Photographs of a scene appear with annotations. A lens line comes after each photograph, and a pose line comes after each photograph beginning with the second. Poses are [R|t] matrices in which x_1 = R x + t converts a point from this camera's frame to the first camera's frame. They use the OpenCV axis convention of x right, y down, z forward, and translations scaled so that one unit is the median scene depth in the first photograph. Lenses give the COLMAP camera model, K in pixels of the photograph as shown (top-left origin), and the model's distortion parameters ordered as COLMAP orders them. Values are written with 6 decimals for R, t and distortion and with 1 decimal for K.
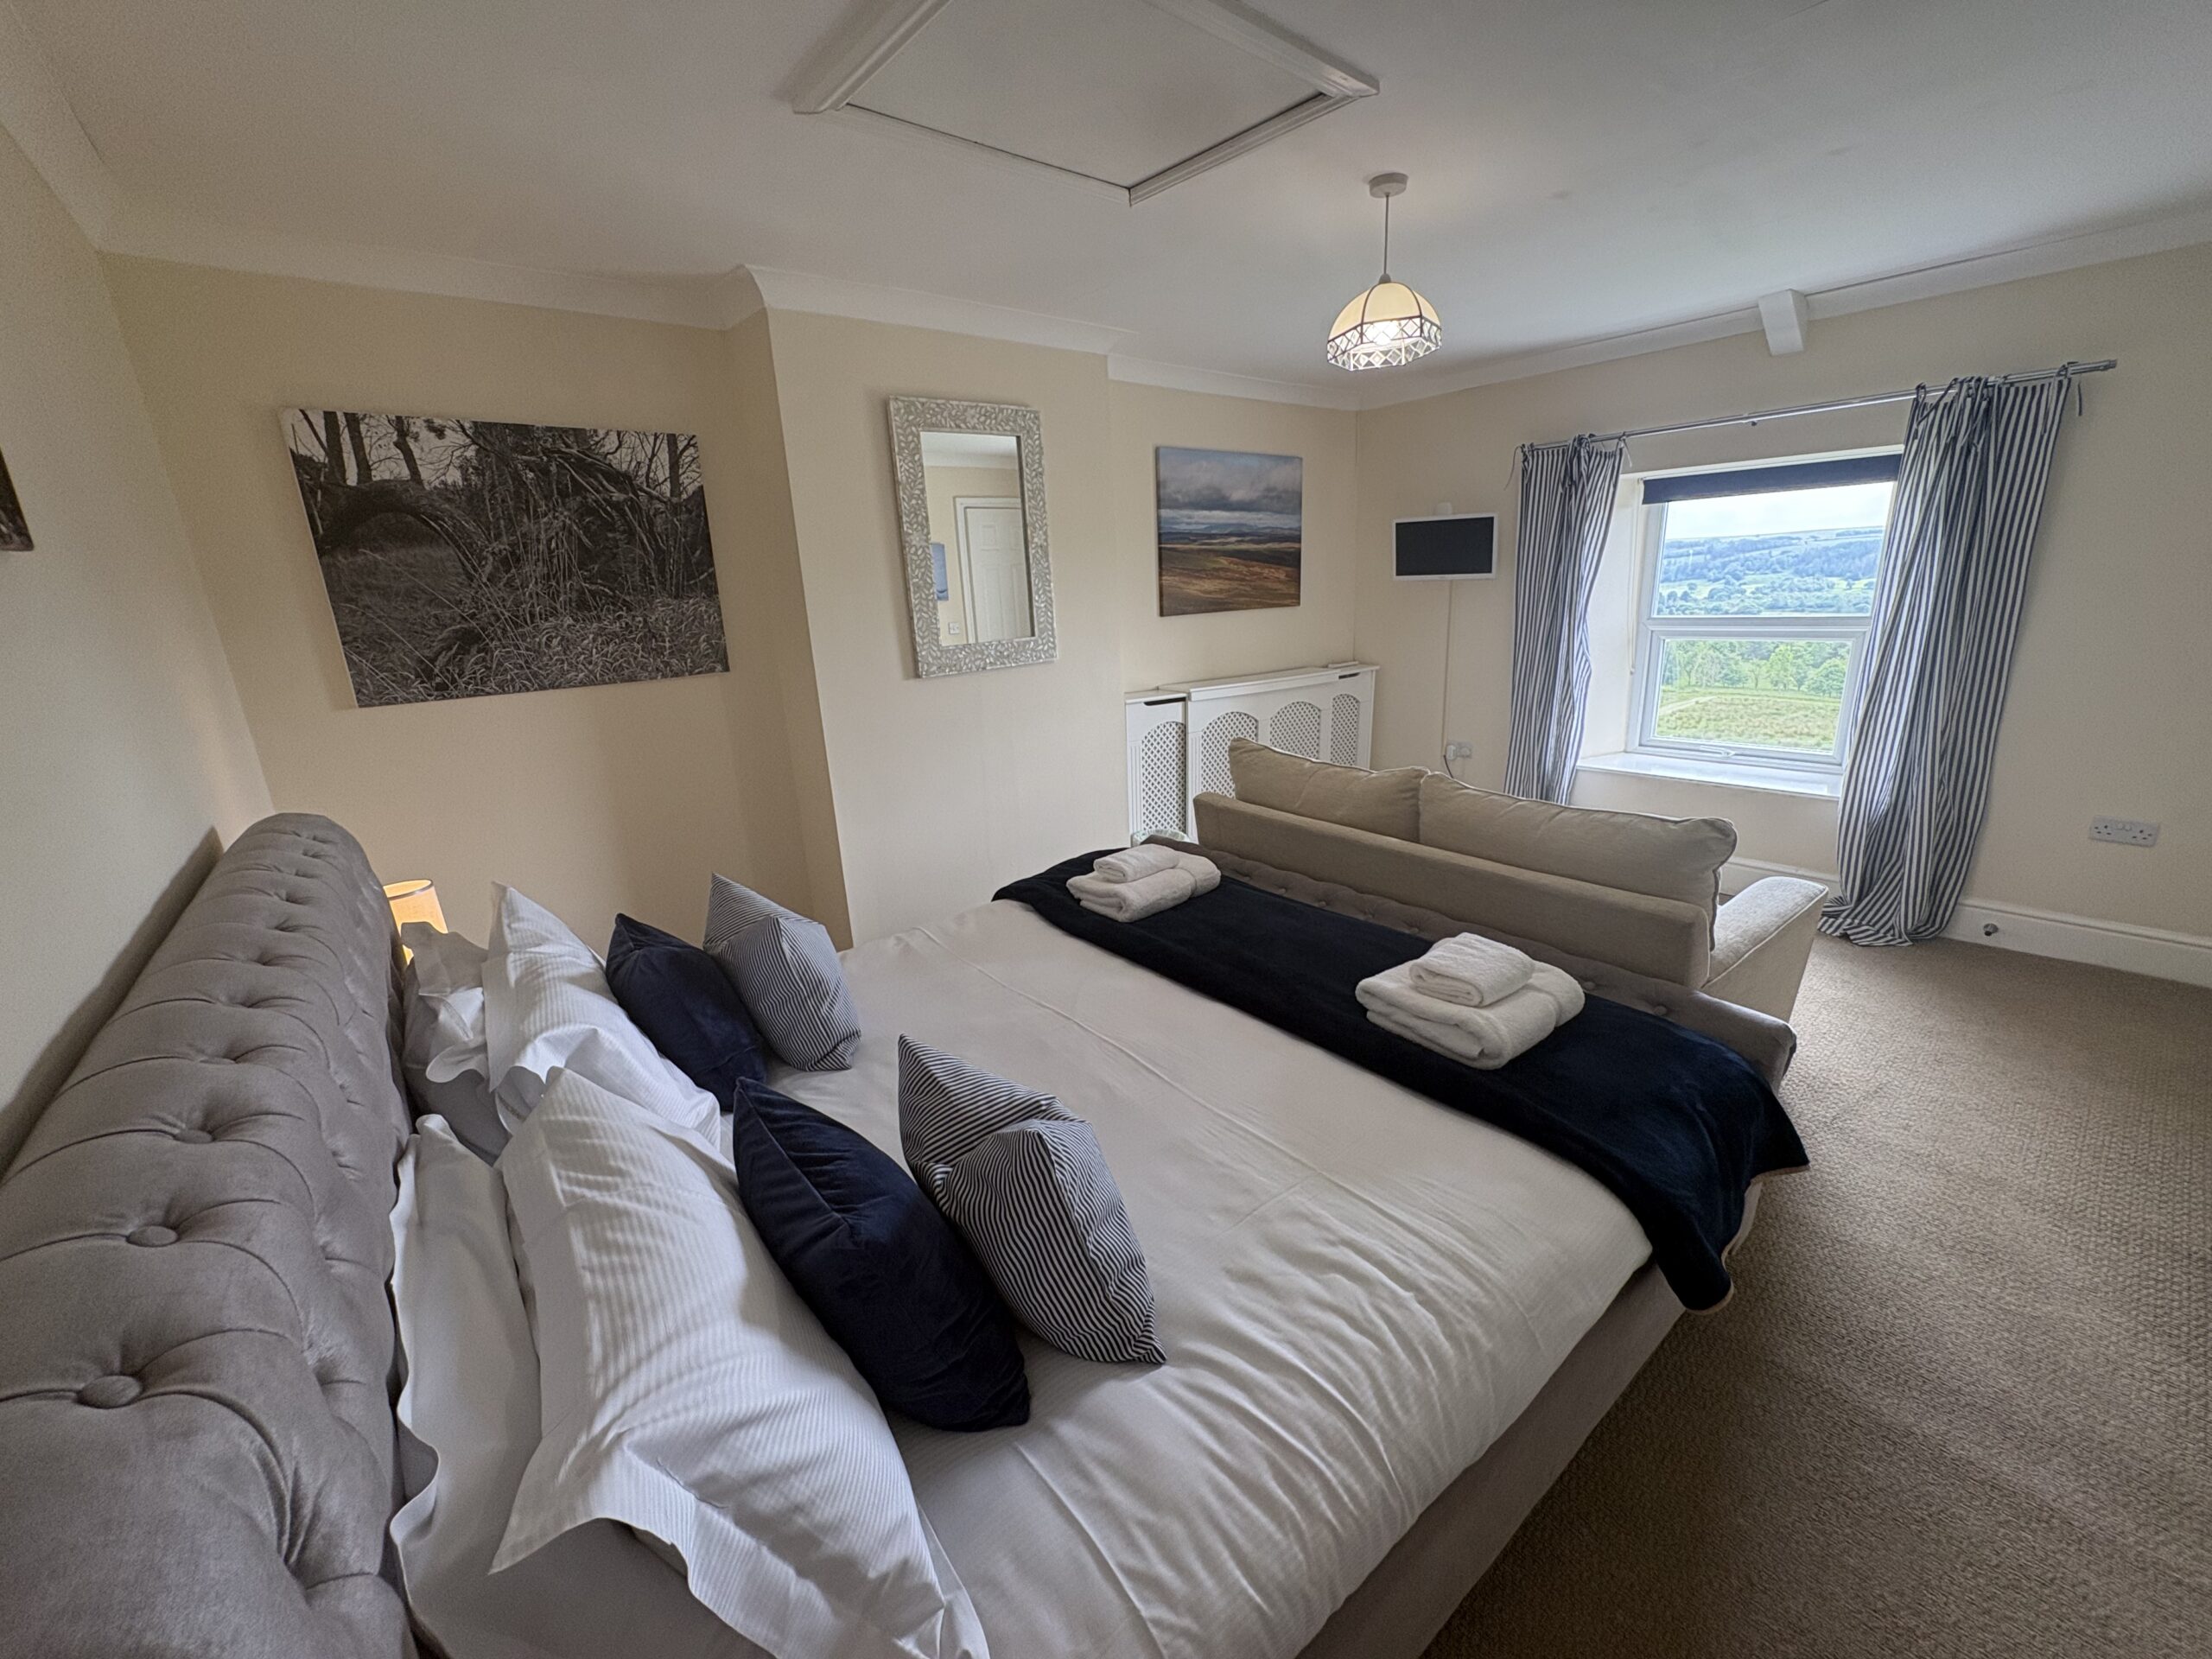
lens RADIAL K [[878.9, 0, 1111.5], [0, 878.9, 821.2], [0, 0, 1]] dist [0.006700, -0.001674]
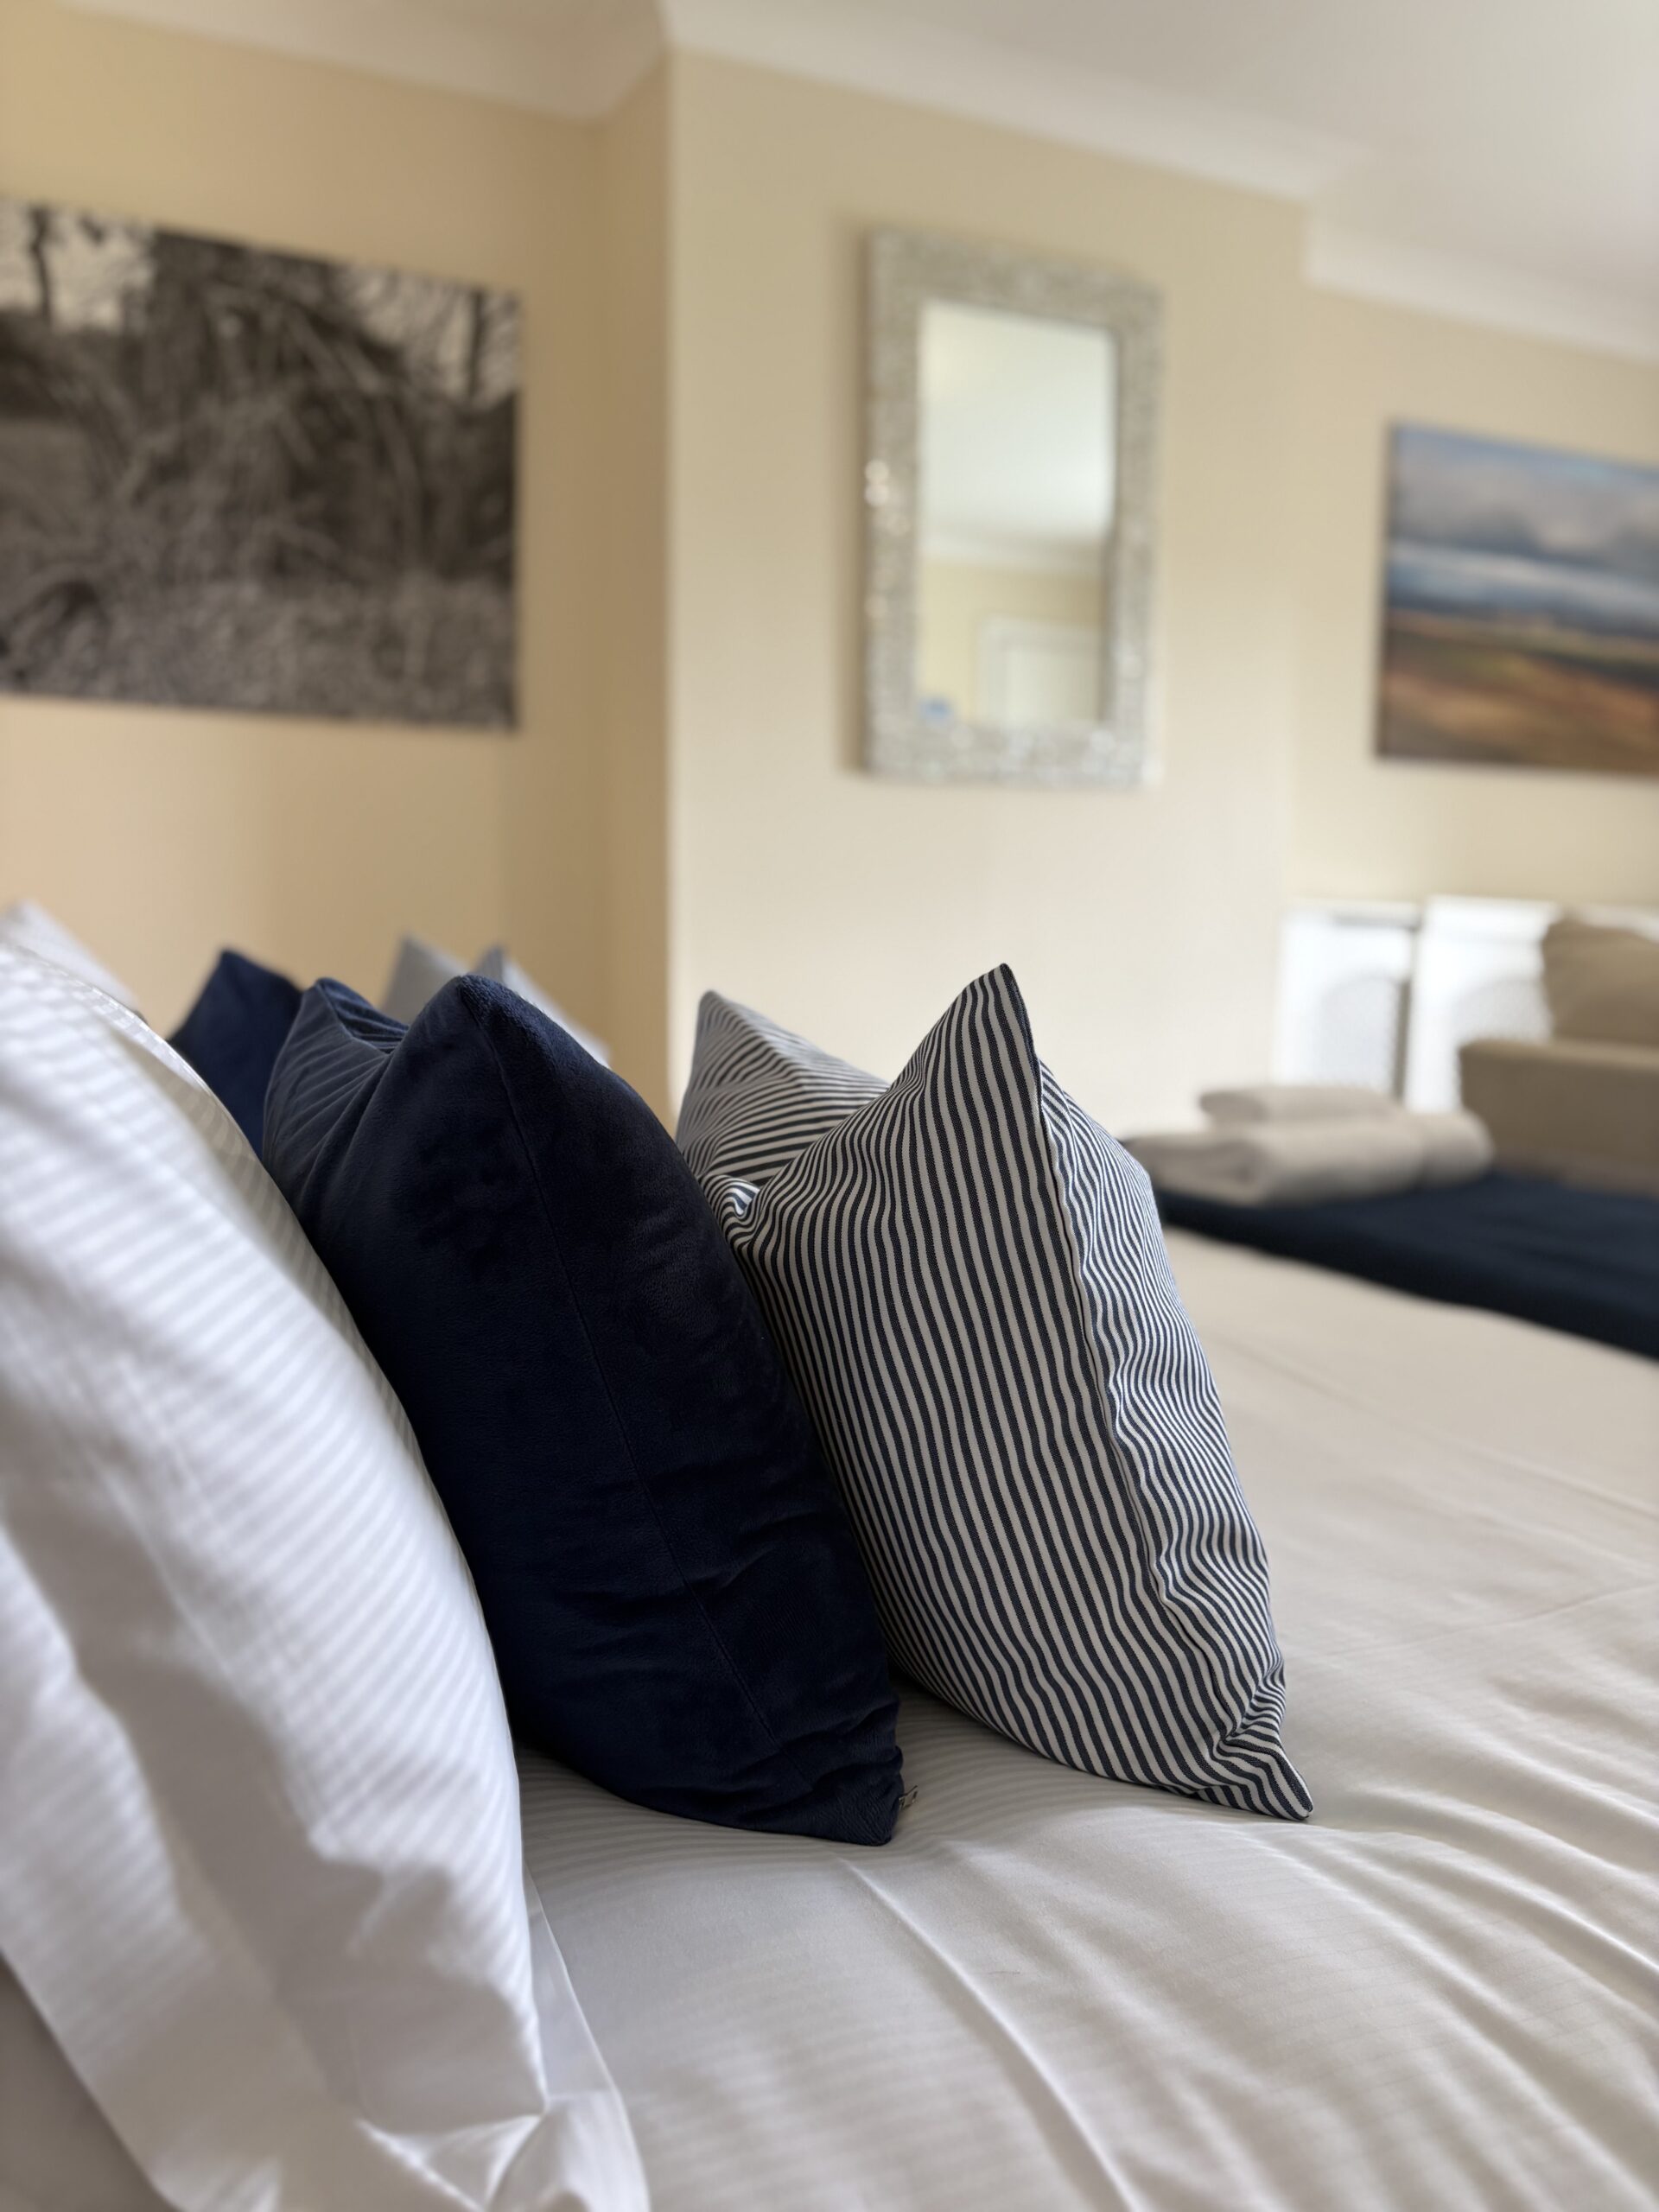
lens RADIAL K [[1684.4, 0, 867.0], [0, 1684.4, 1096.8], [0, 0, 1]] dist [0.067545, -0.073257]
pose [[0.972319, 0.080046, -0.219520, 0.008054], [-0.115796, 0.981080, -0.155155, 0.207314], [0.202947, 0.176280, 0.963191, 0.128201]]
